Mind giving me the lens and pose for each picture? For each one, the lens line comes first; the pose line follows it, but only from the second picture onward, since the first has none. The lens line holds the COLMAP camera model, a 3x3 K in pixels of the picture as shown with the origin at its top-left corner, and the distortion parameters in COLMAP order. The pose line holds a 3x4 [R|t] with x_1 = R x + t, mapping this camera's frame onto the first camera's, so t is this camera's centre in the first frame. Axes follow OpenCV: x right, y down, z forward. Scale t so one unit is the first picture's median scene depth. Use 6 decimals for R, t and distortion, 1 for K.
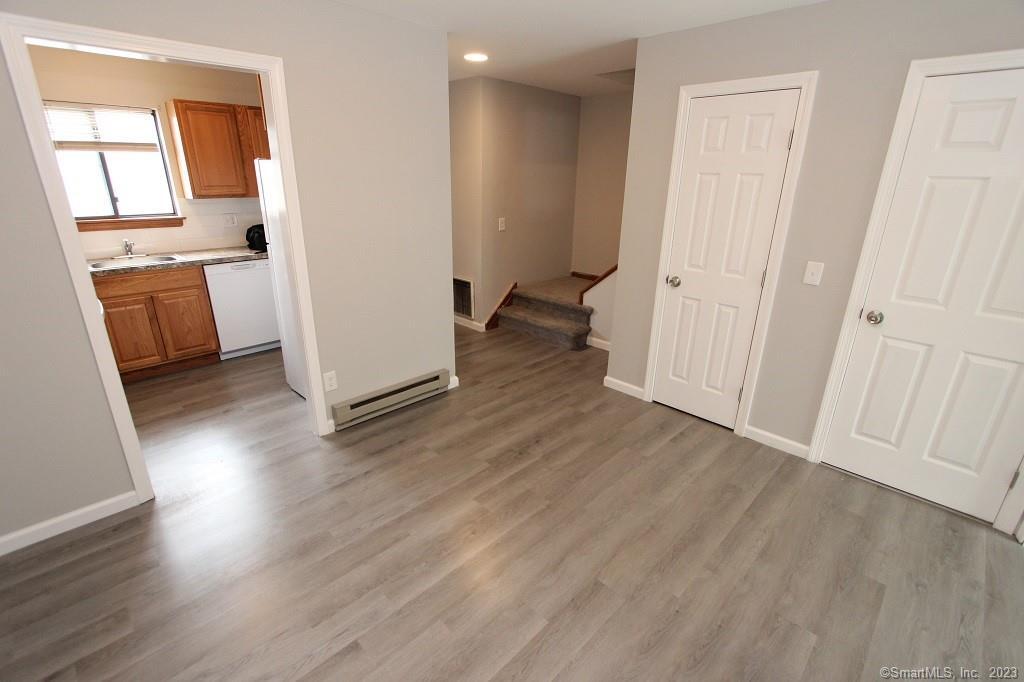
lens RADIAL K [[472.2, 0, 515.5], [0, 472.2, 342.8], [0, 0, 1]] dist [-0.017613, 0.003114]
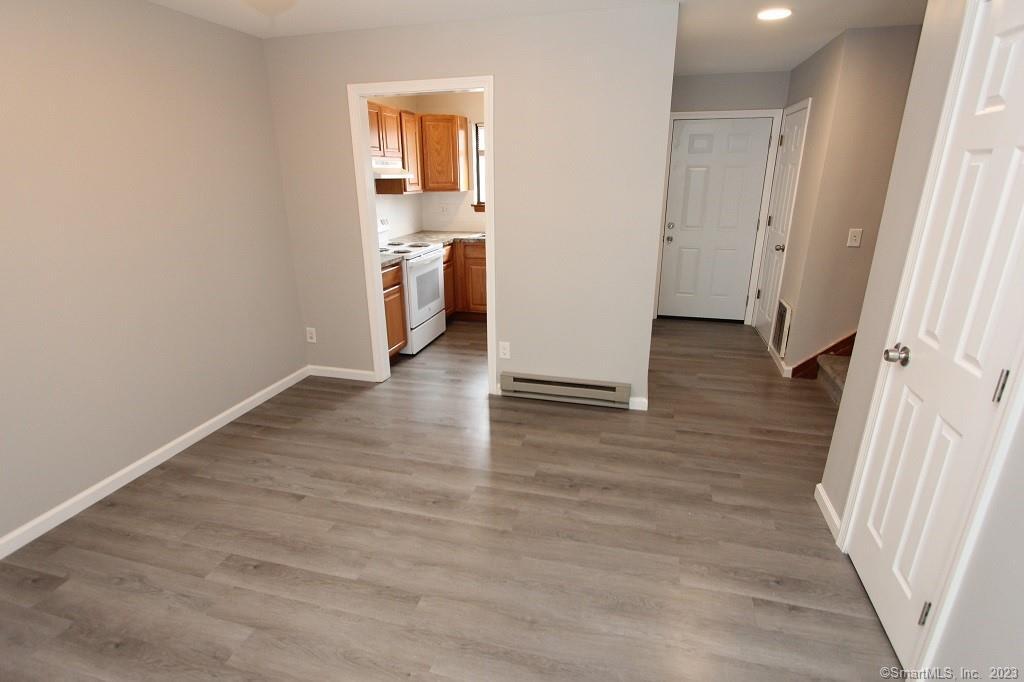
lens RADIAL K [[512.3, 0, 512.3], [0, 512.3, 341.9], [0, 0, 1]] dist [-0.015183, -0.000316]
pose [[0.489011, 0.257126, -0.833519, 0.620904], [-0.277584, 0.951763, 0.130749, -0.101468], [0.826931, 0.167434, 0.536797, 0.332375]]
